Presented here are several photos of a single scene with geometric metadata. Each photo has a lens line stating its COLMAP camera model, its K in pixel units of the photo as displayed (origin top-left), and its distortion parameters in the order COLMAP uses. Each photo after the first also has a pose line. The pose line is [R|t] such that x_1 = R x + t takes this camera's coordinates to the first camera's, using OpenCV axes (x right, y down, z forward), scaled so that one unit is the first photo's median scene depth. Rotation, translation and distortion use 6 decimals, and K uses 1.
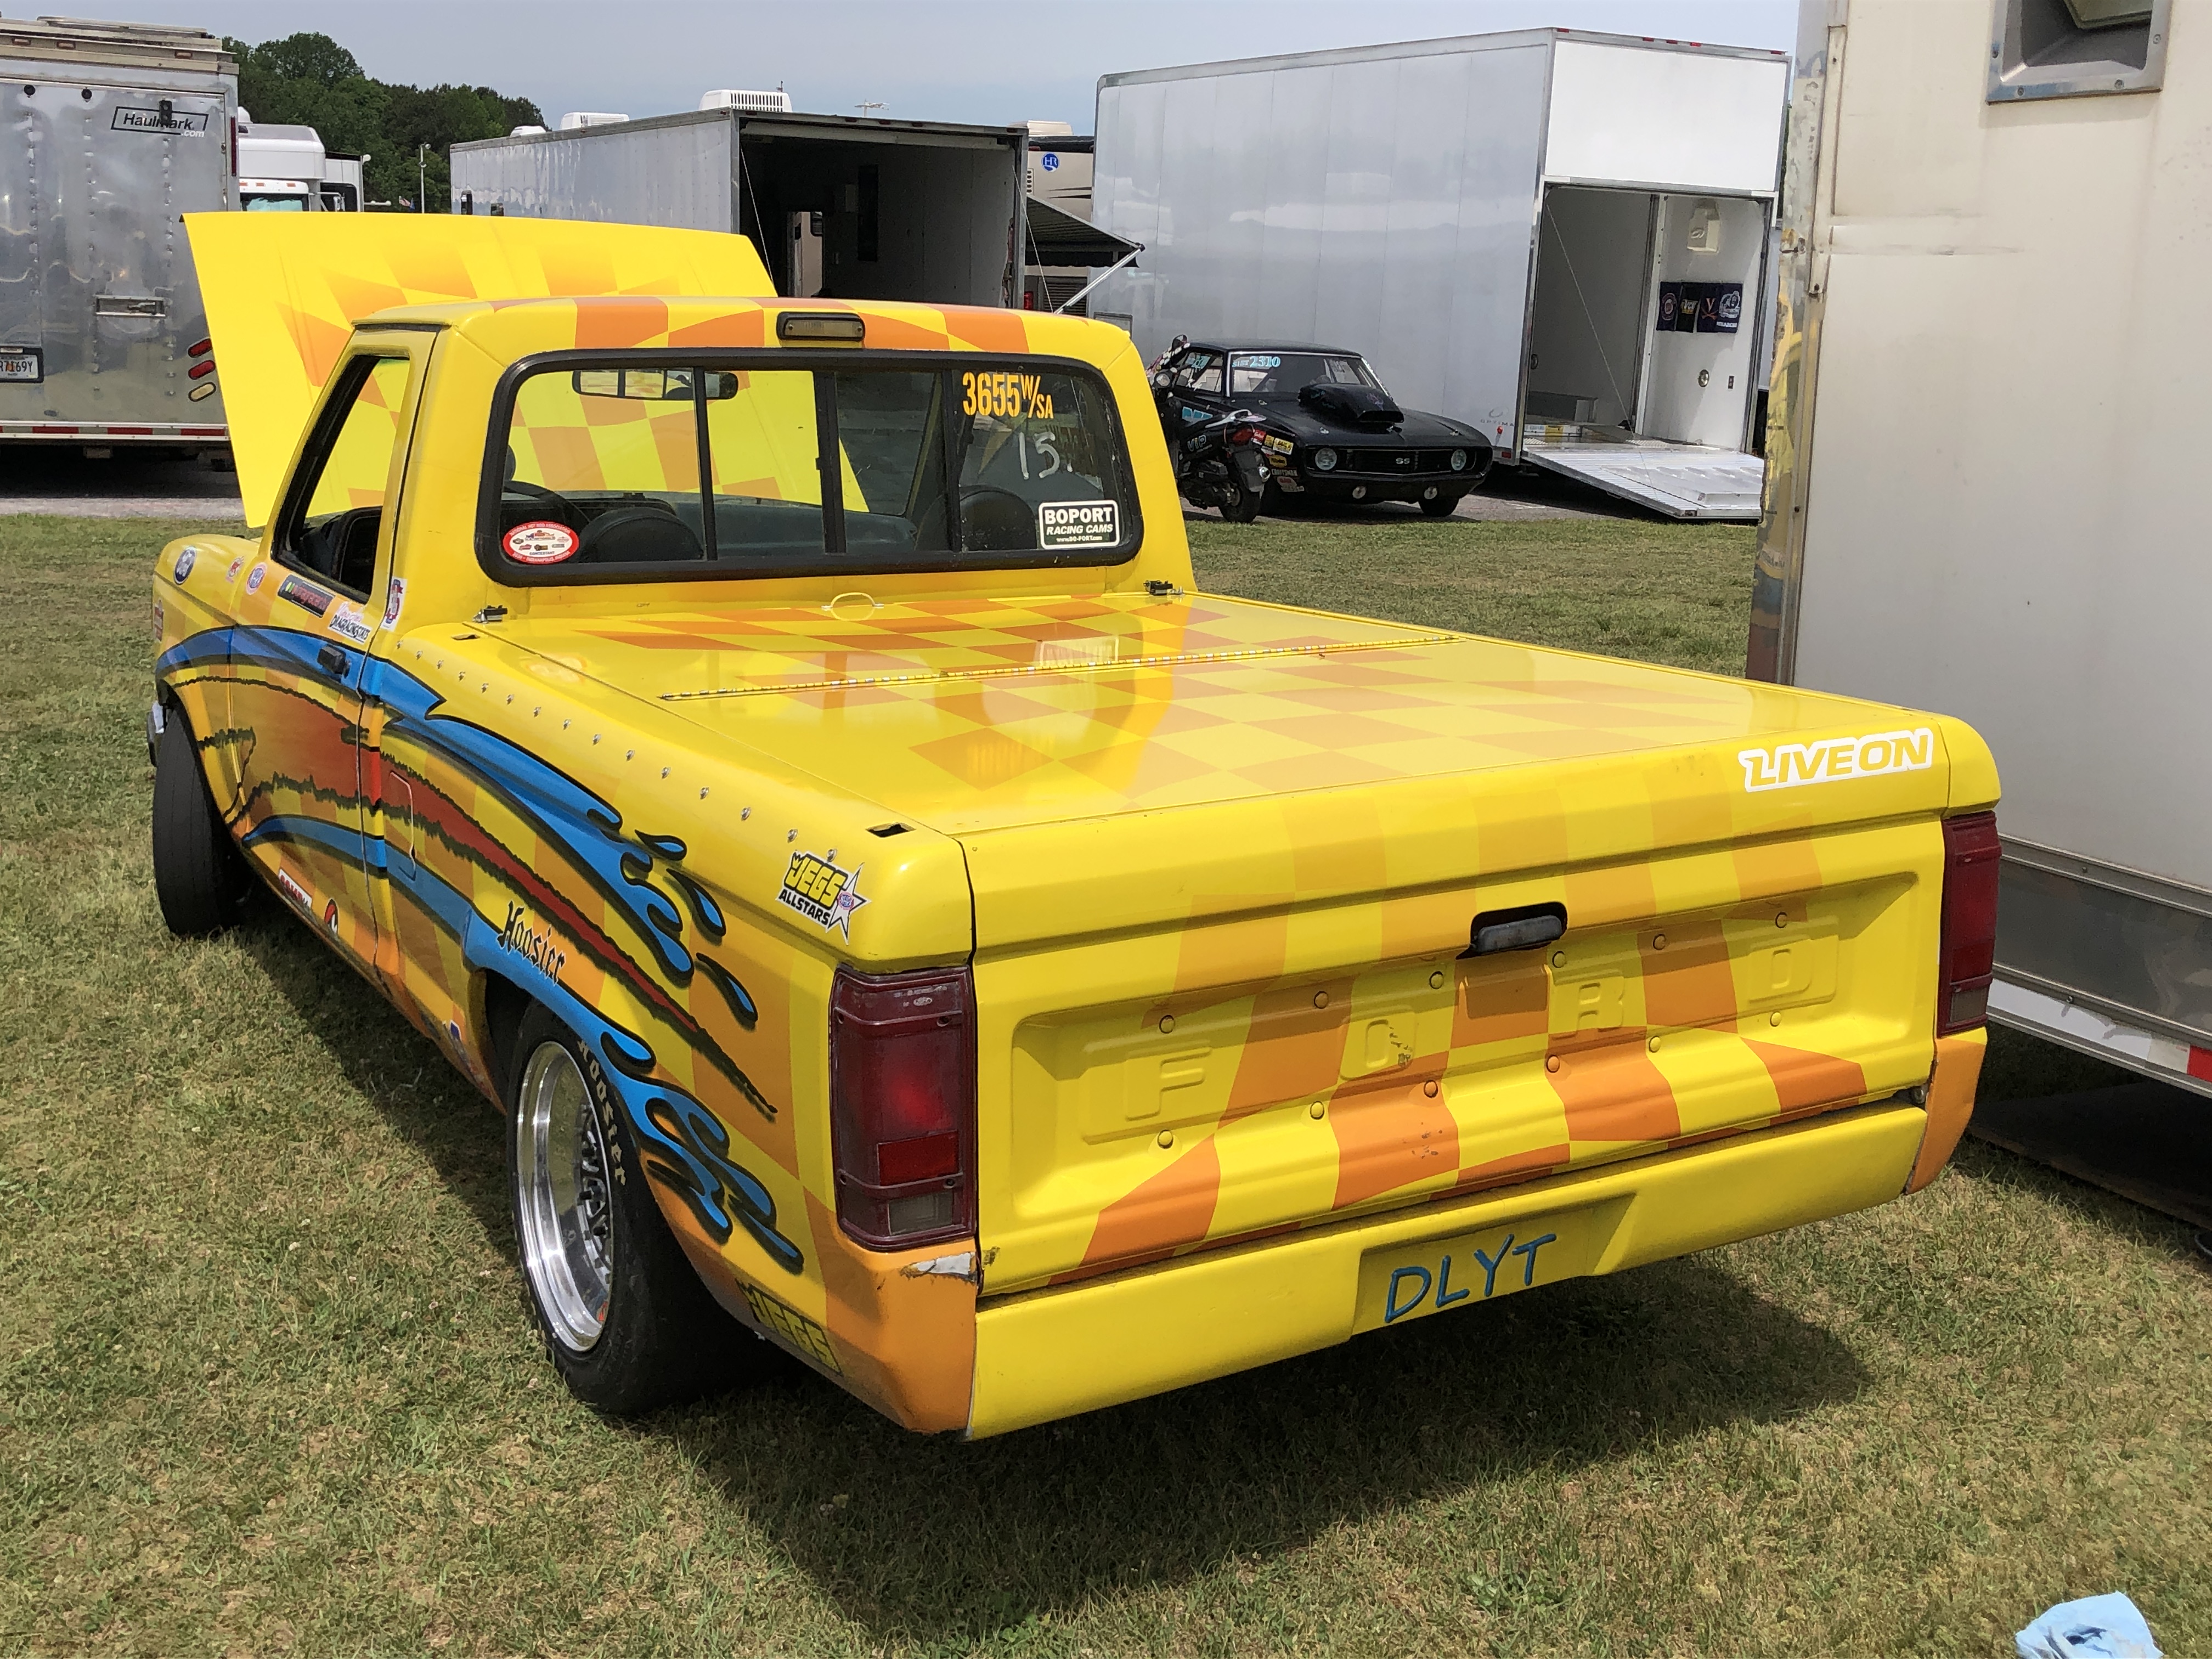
lens RADIAL K [[2417.6, 0, 1107.2], [0, 2417.6, 827.7], [0, 0, 1]] dist [-0.006895, 0.000000]
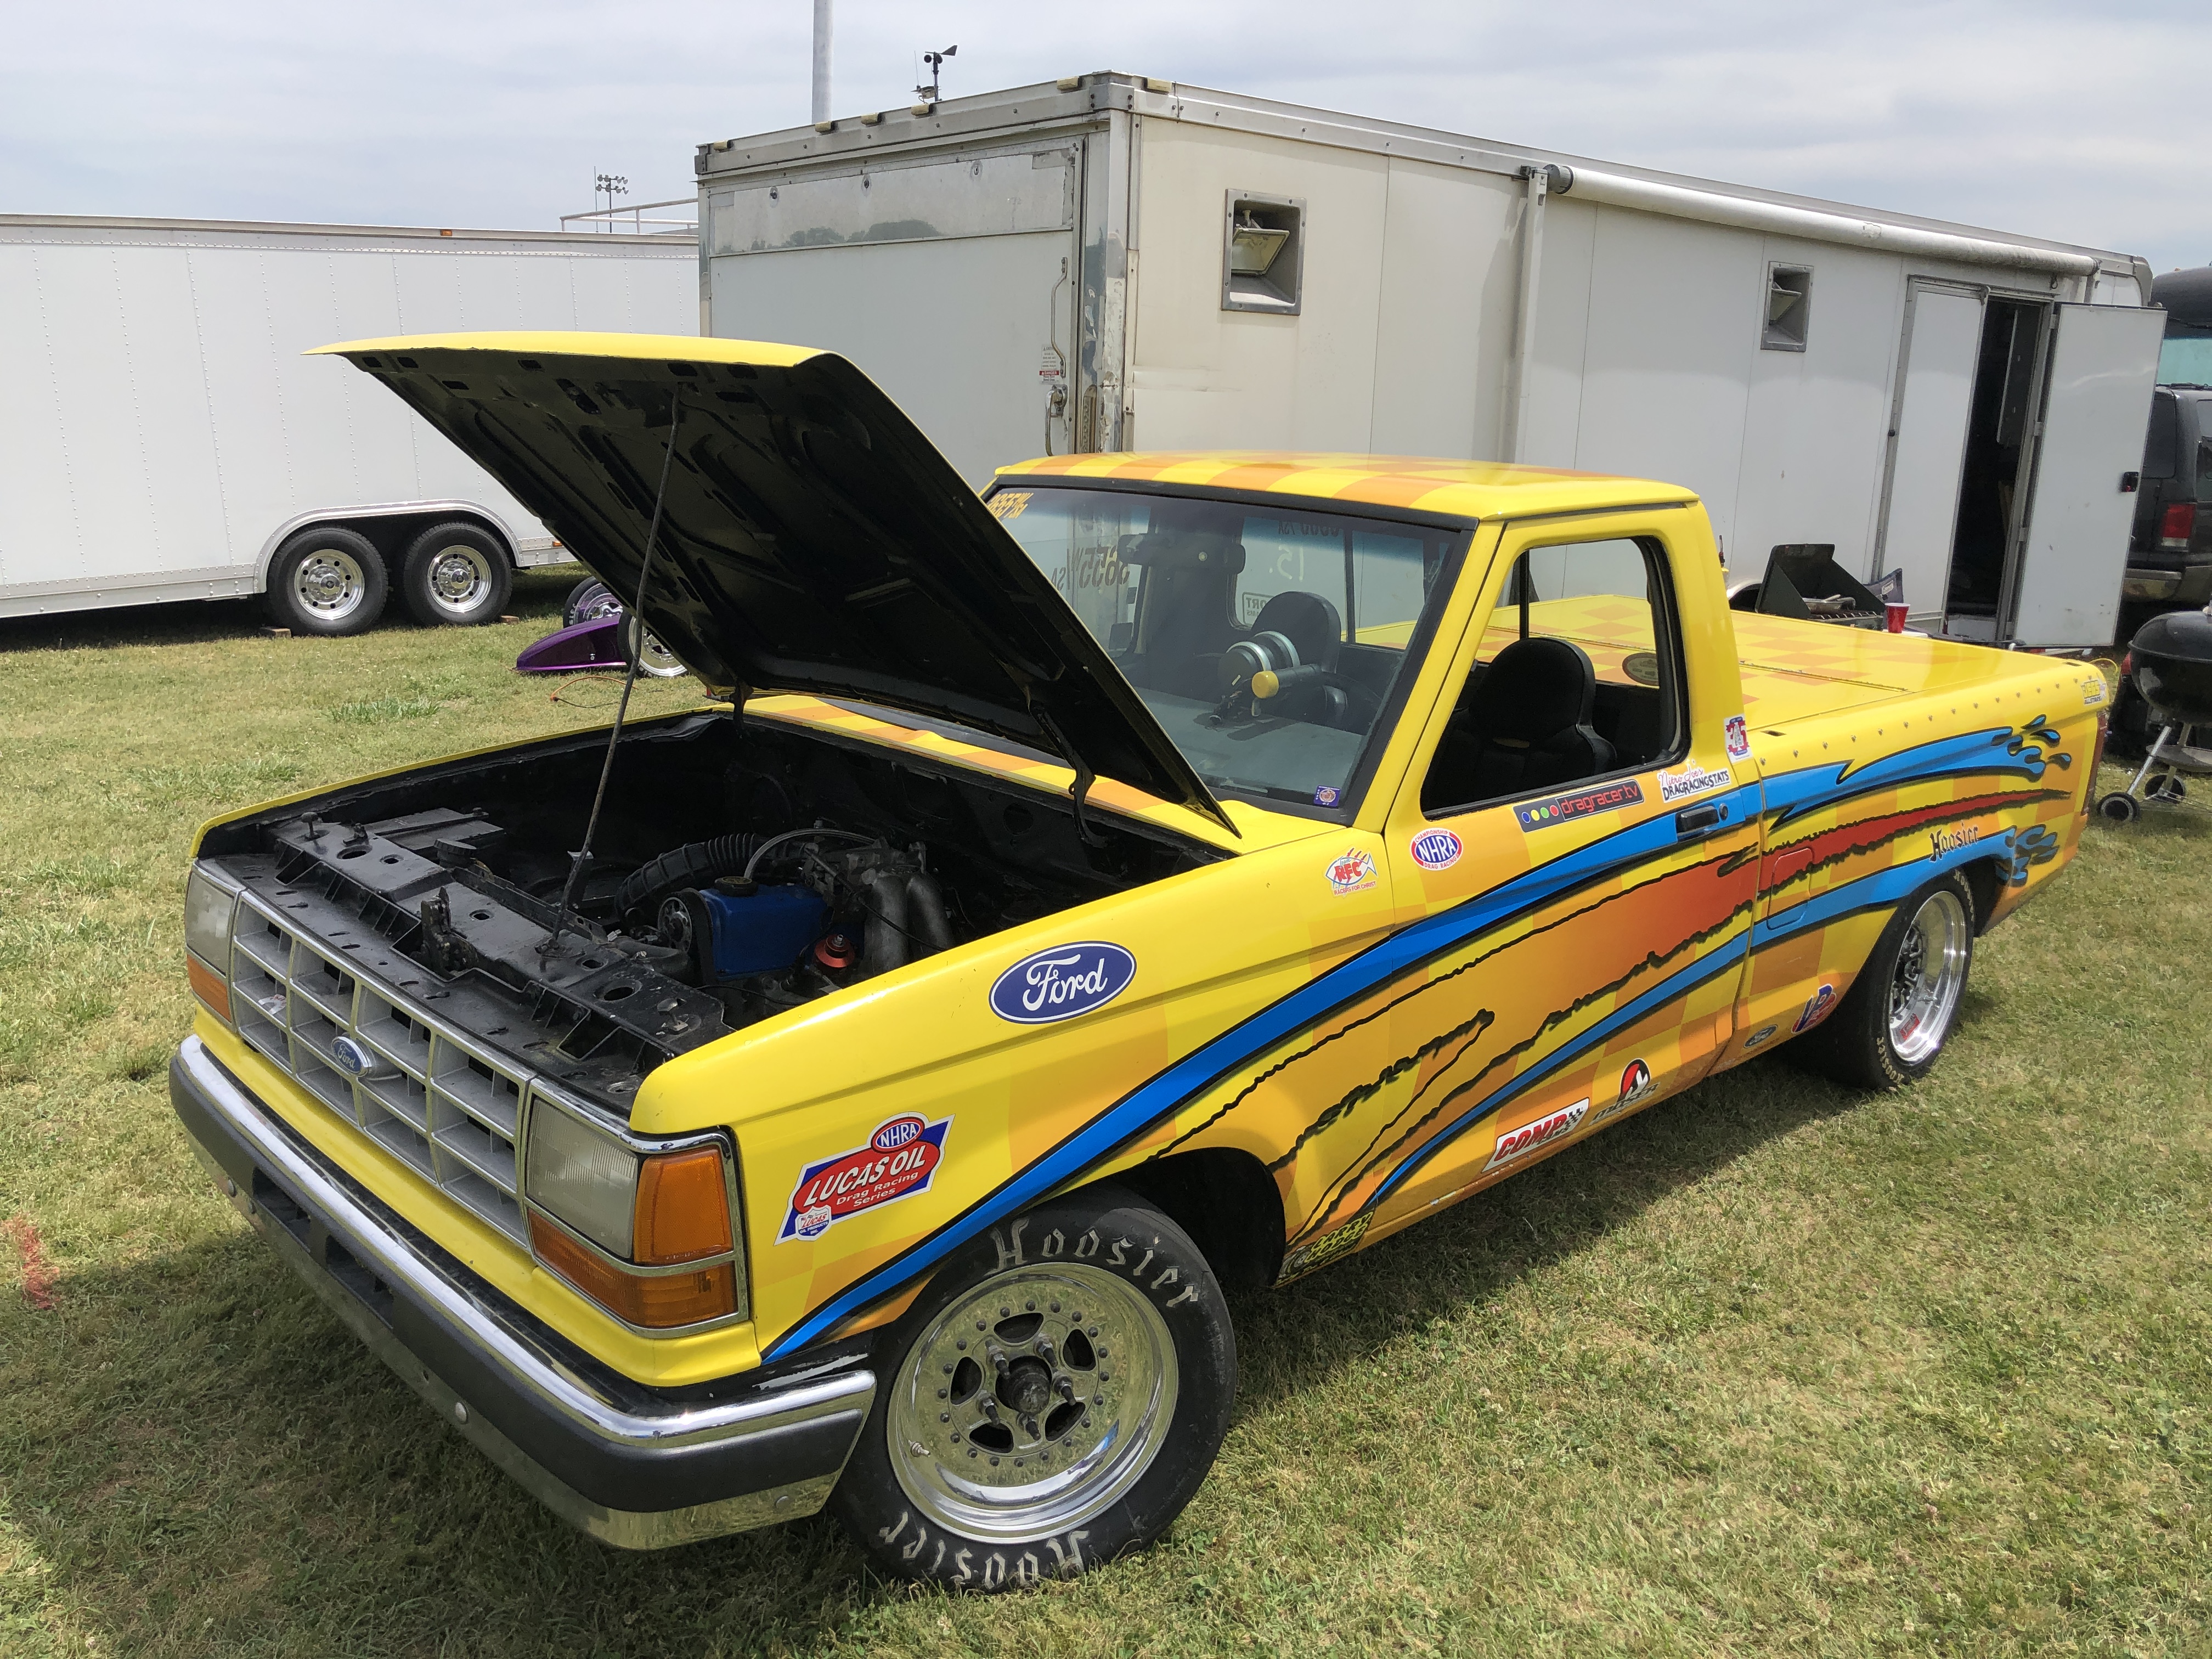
lens RADIAL K [[1793.7, 0, 1104.2], [0, 1793.7, 828.3], [0, 0, 1]] dist [0.001167, 0.000014]
pose [[-0.205105, -0.264552, 0.942308, -1.030140], [0.185106, 0.934916, 0.302768, -0.360337], [-0.961076, 0.236526, -0.142786, 1.373764]]
